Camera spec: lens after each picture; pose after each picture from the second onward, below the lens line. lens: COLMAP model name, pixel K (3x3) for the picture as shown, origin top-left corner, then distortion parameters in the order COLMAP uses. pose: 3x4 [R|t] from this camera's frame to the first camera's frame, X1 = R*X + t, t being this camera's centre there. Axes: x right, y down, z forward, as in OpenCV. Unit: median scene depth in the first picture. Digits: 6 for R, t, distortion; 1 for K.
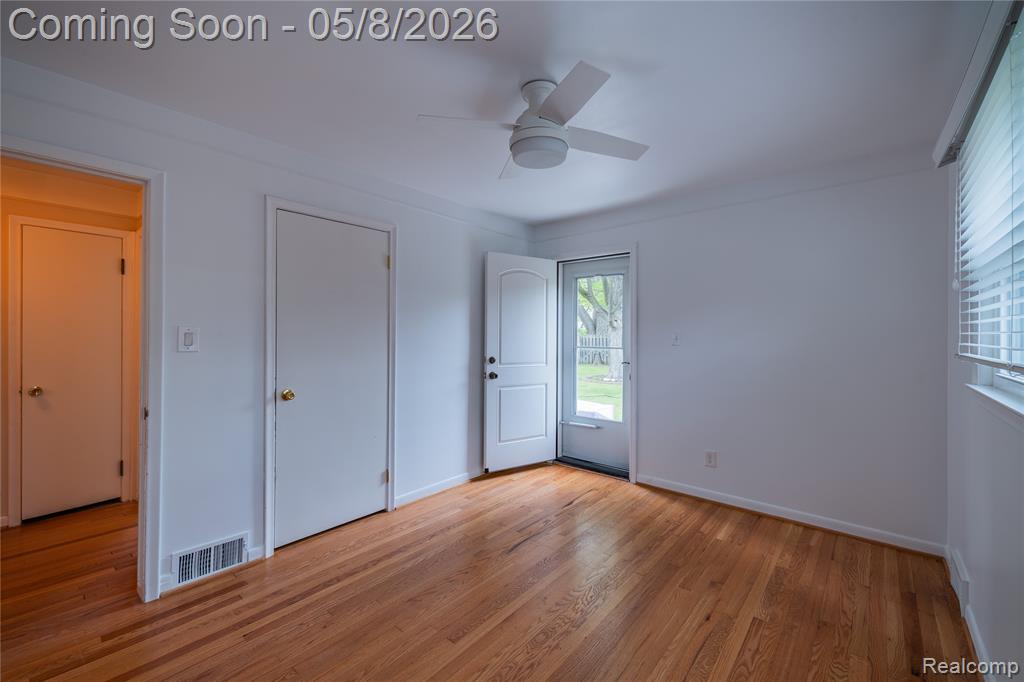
lens RADIAL K [[424.6, 0, 512.9], [0, 424.6, 336.2], [0, 0, 1]] dist [0.001952, -0.000724]
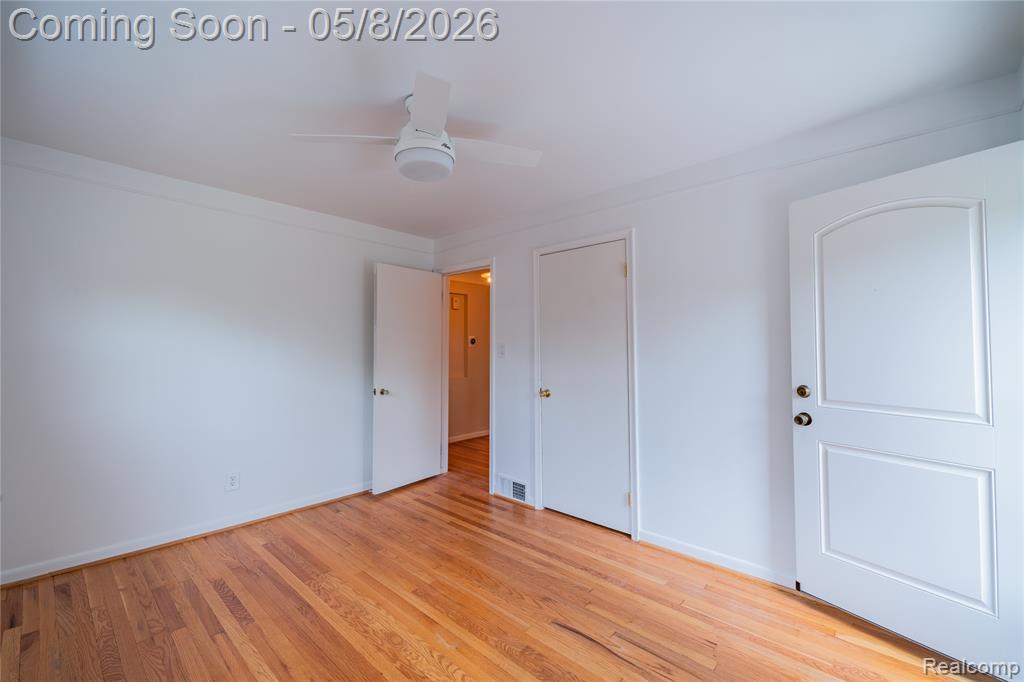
lens RADIAL K [[424.6, 0, 512.6], [0, 424.6, 337.0], [0, 0, 1]] dist [0.001952, -0.000724]
pose [[-0.049631, -0.029772, -0.998324, 0.778915], [-0.003911, 0.999554, -0.029614, 0.003653], [0.998760, 0.002435, -0.049725, 0.941297]]
